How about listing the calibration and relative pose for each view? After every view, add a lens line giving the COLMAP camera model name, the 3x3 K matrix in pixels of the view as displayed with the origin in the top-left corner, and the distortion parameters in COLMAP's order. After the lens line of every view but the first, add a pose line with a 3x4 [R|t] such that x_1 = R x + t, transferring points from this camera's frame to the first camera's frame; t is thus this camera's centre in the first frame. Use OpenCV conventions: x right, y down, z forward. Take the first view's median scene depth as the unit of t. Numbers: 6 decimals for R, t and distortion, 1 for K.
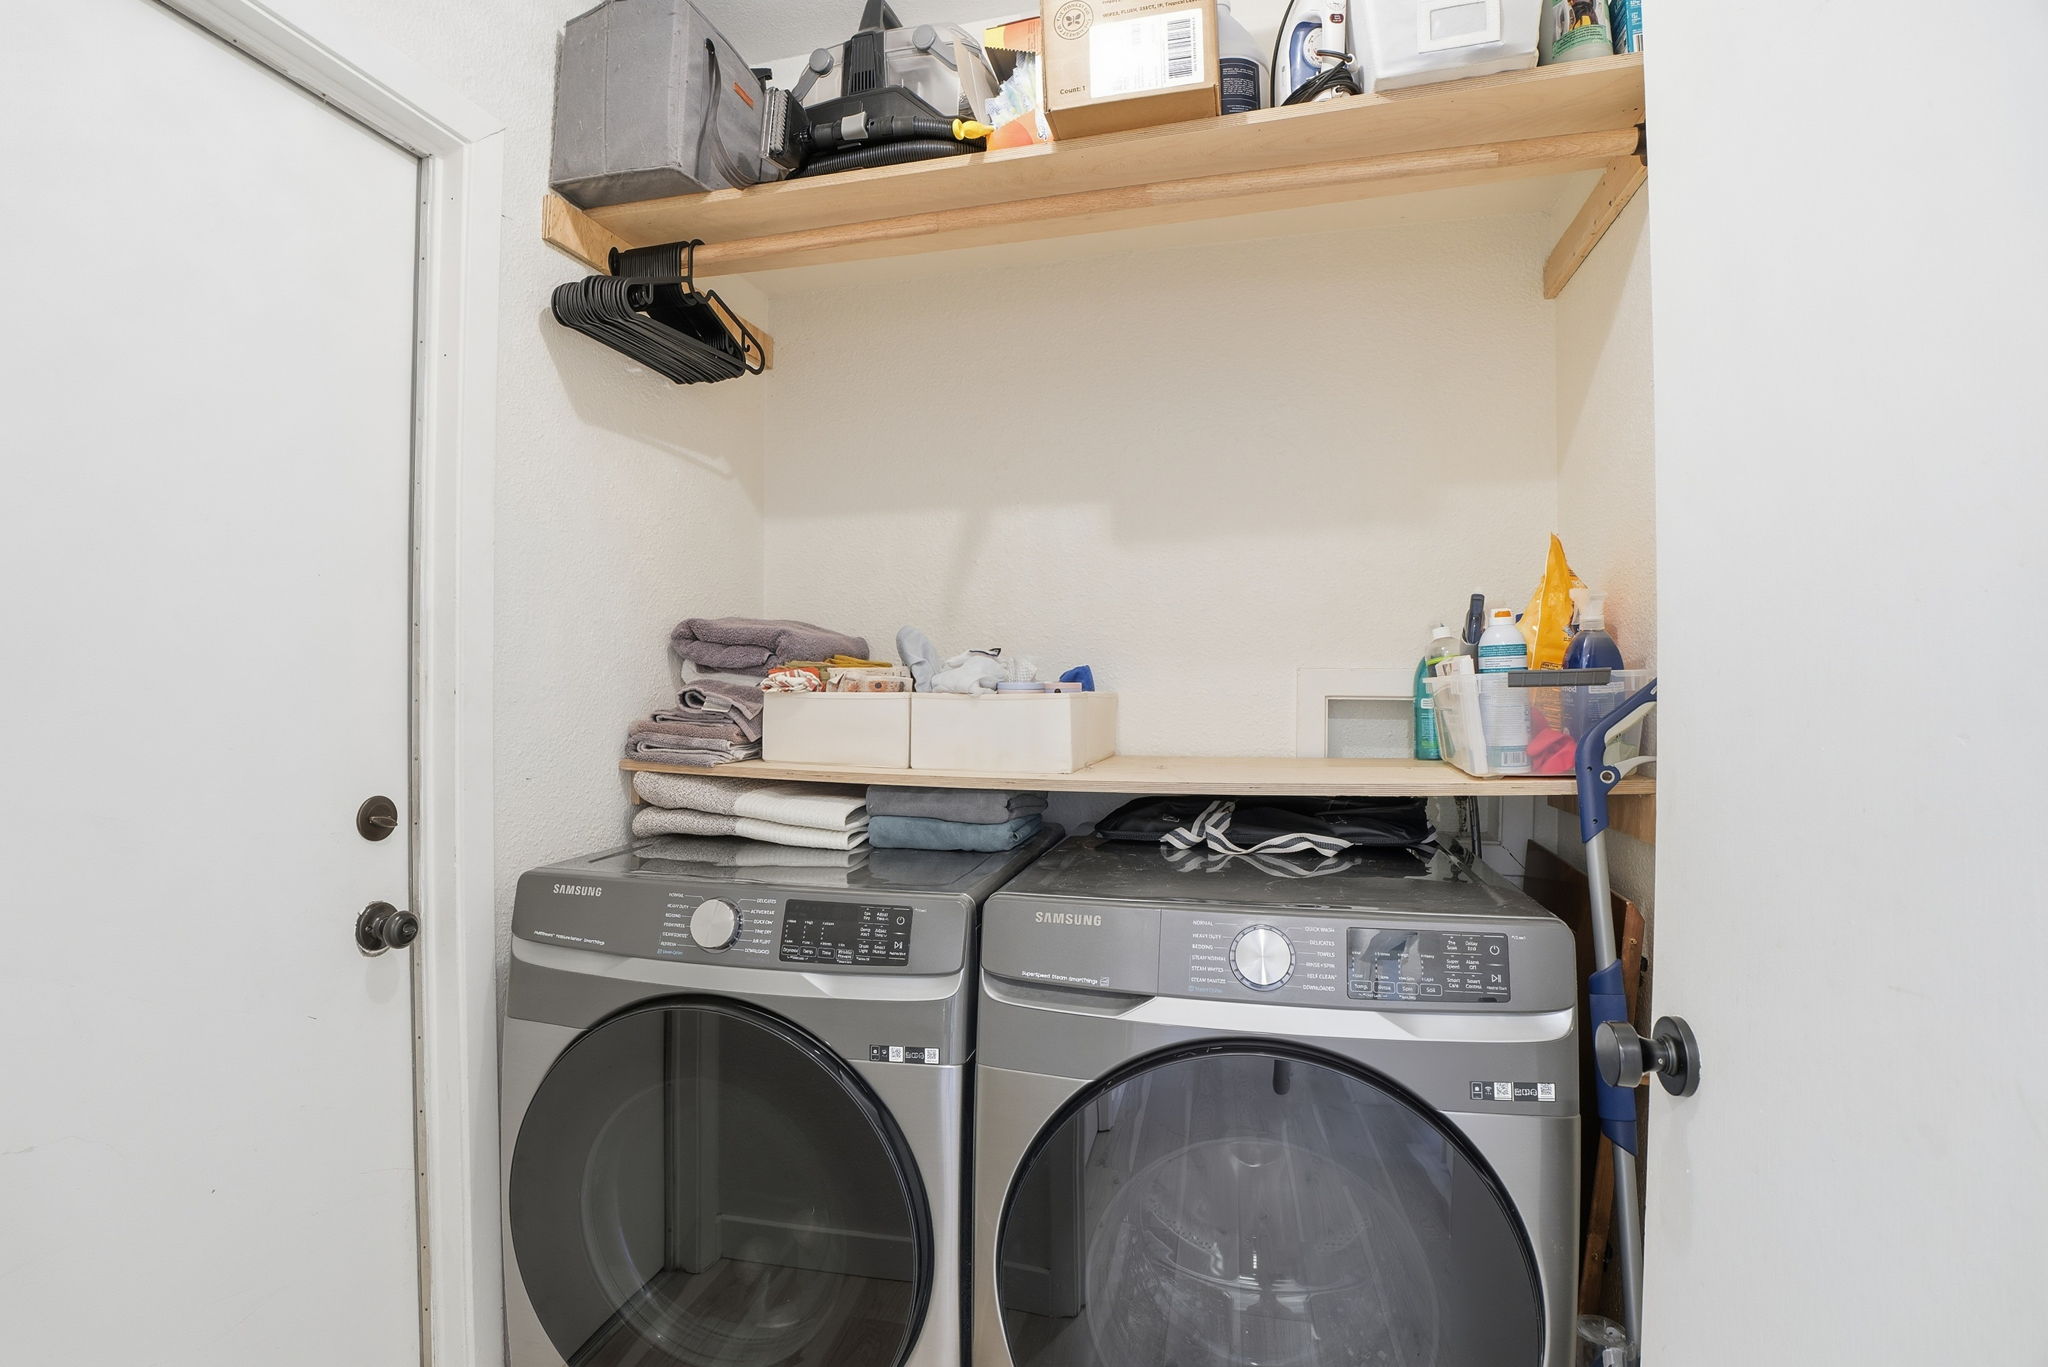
lens RADIAL K [[959.8, 0, 1020.6], [0, 959.8, 677.5], [0, 0, 1]] dist [-0.072400, 0.019691]
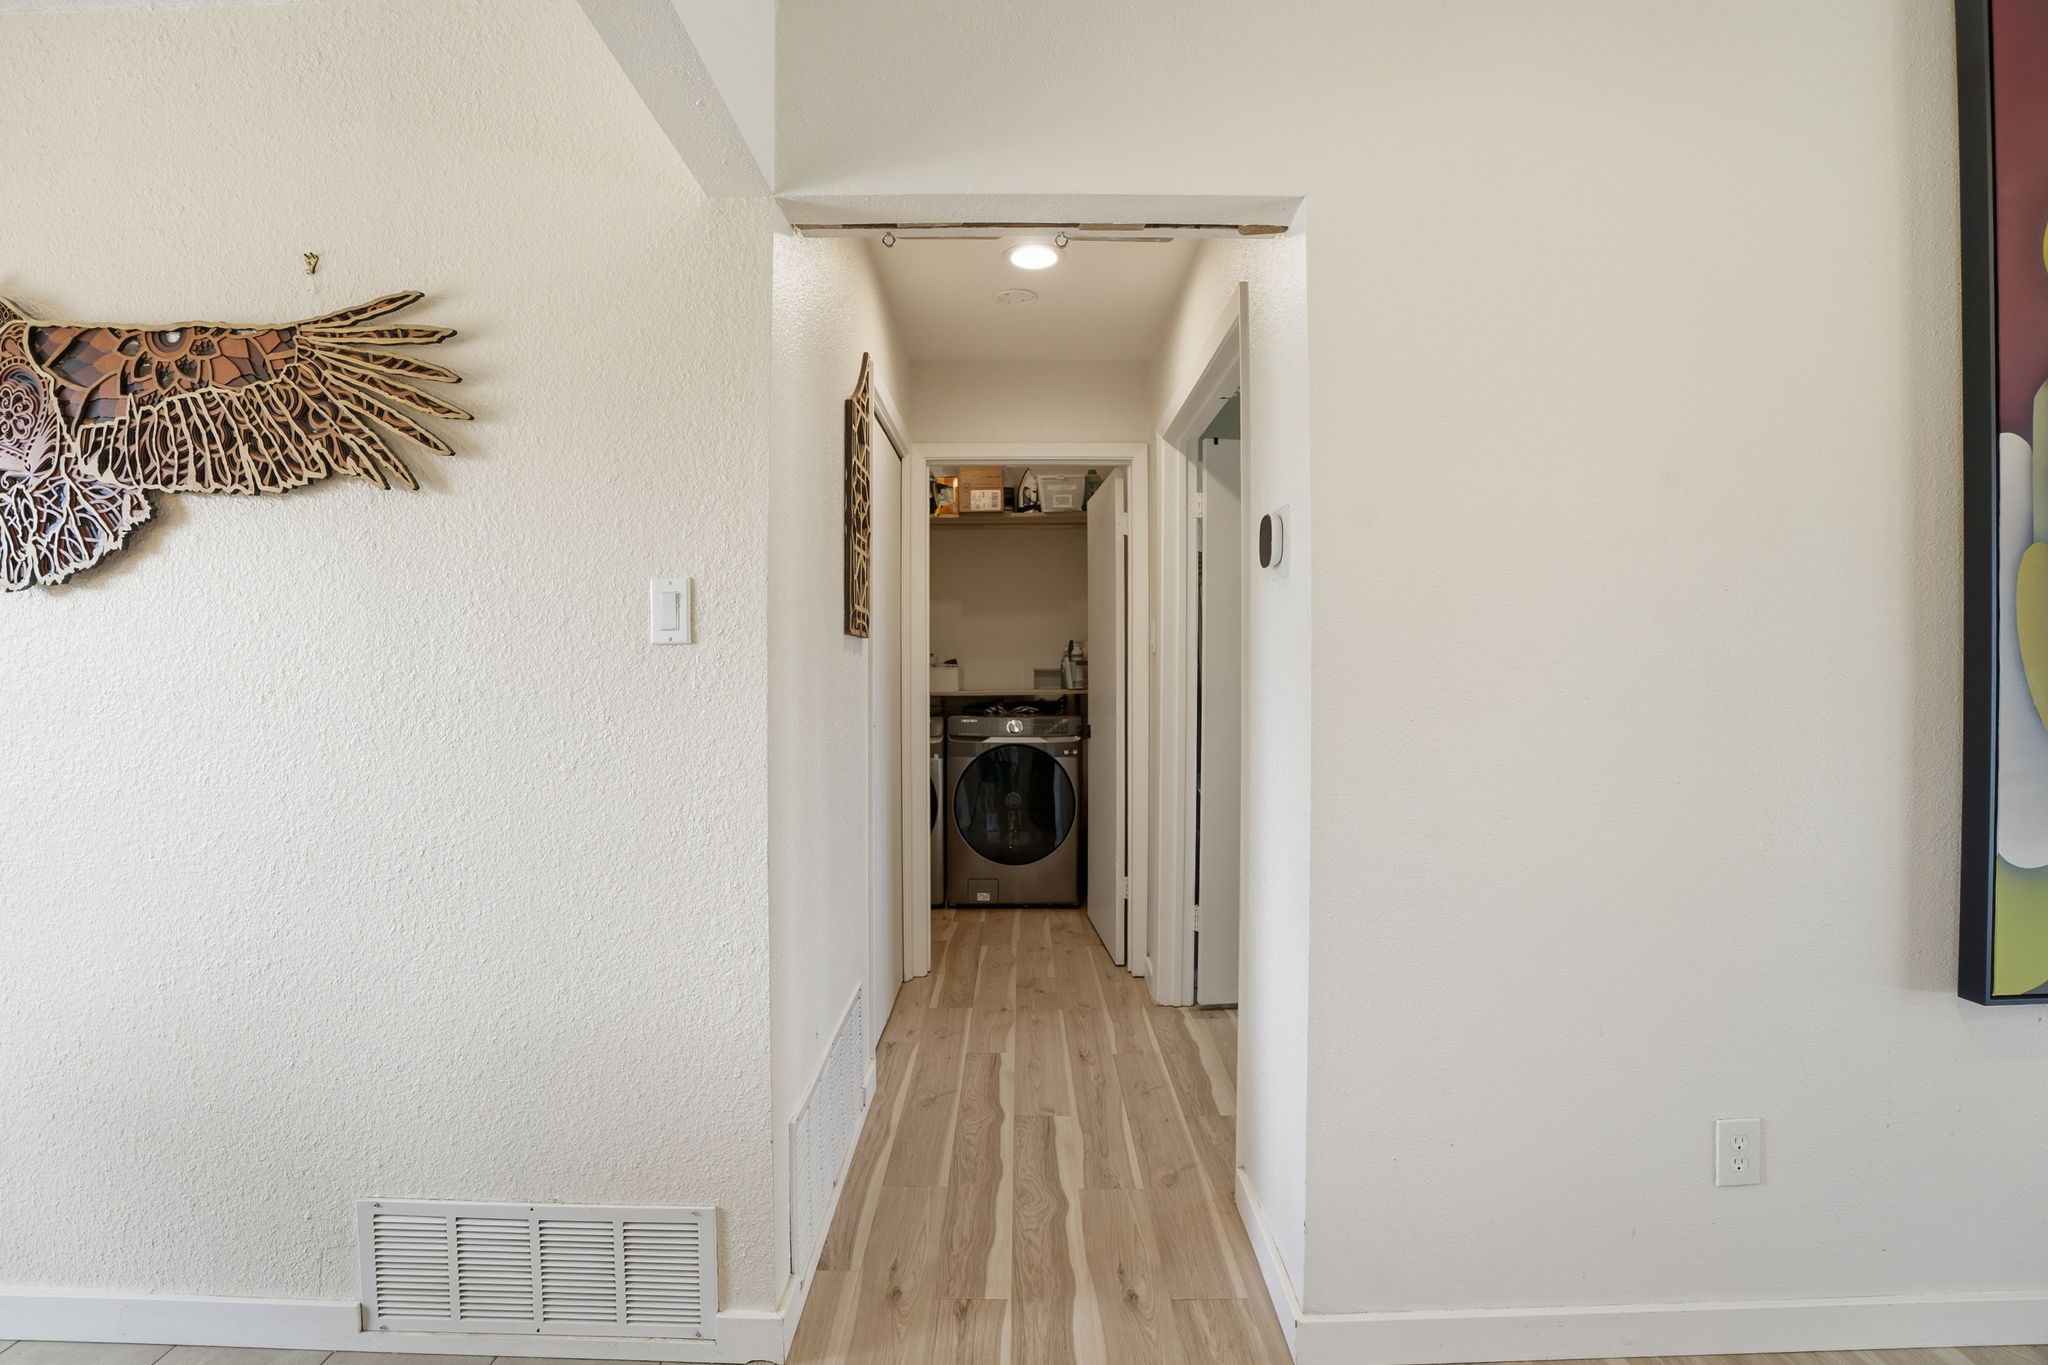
lens RADIAL K [[959.8, 0, 1020.6], [0, 959.8, 676.5], [0, 0, 1]] dist [-0.072400, 0.019691]
pose [[0.965917, -0.004771, 0.258808, -0.804793], [0.000755, 0.999878, 0.015612, -0.007370], [-0.258851, -0.014885, 0.965803, -3.063893]]
